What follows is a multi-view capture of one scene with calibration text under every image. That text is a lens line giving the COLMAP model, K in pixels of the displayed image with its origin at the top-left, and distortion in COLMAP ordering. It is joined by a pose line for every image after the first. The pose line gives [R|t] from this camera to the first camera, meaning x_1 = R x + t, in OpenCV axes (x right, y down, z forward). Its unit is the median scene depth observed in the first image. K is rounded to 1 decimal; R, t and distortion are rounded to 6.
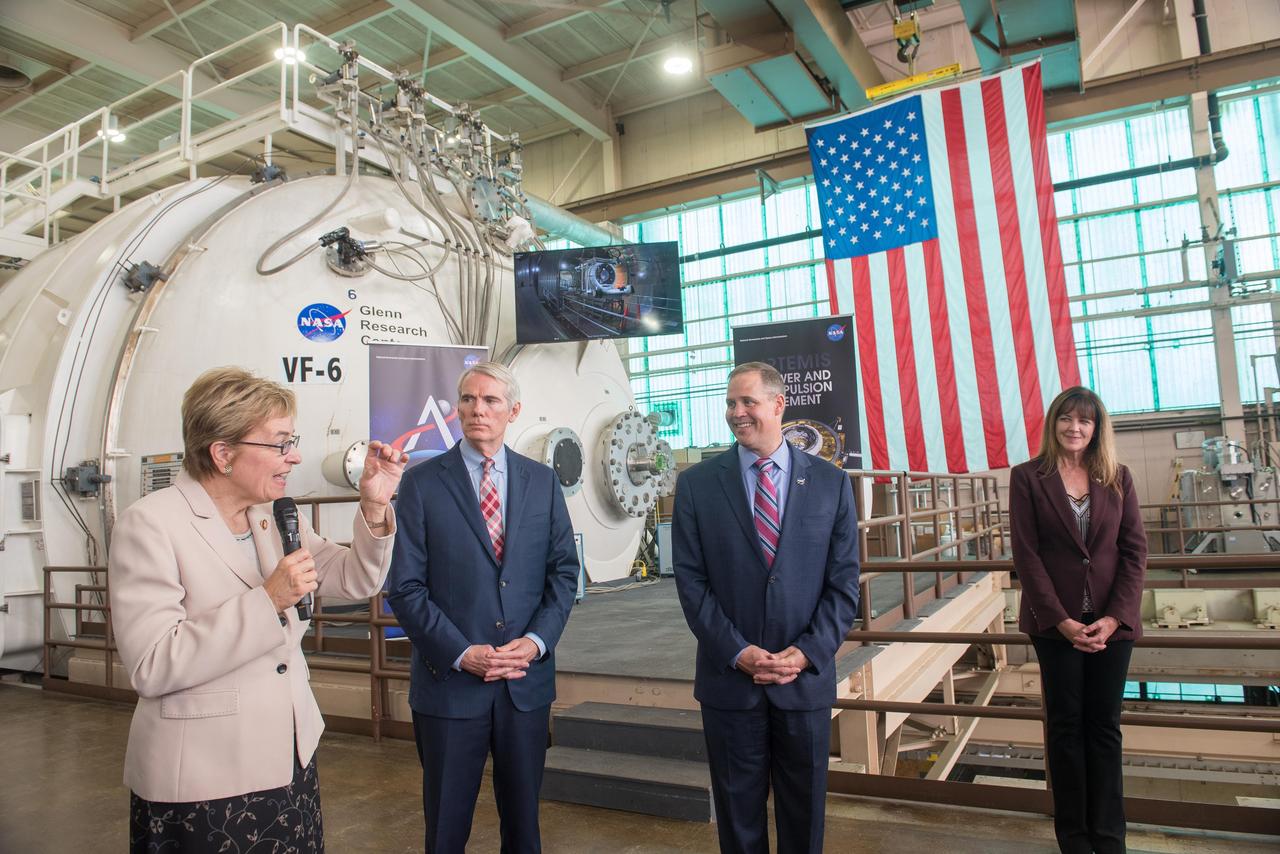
lens RADIAL K [[875.6, 0, 640.0], [0, 875.6, 427.0], [0, 0, 1]] dist [-0.048174, -0.004425]
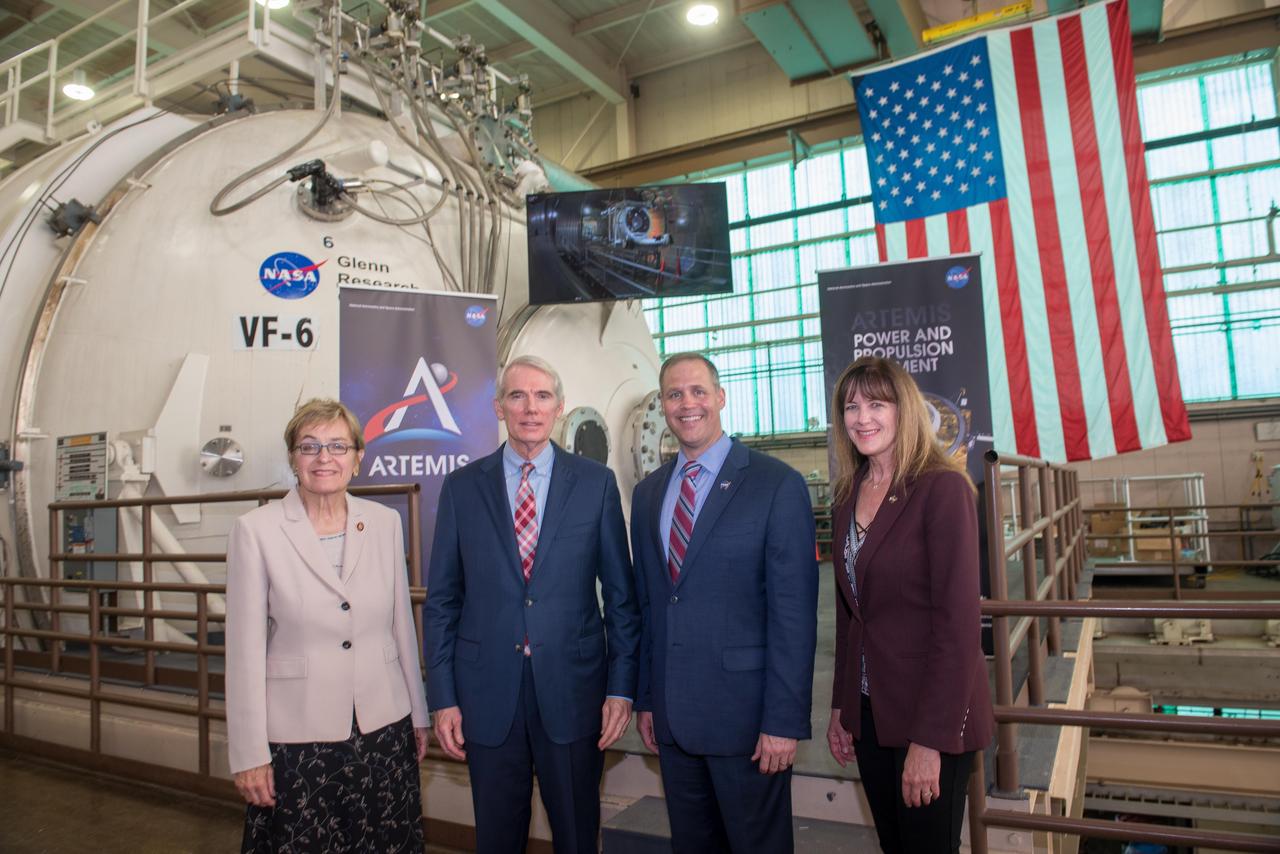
lens RADIAL K [[872.3, 0, 640.0], [0, 872.3, 427.0], [0, 0, 1]] dist [-0.050032, -0.004078]
pose [[0.999980, 0.005797, 0.002710, -0.034281], [-0.005815, 0.999962, 0.006546, 0.012051], [-0.002672, -0.006561, 0.999975, 0.161651]]
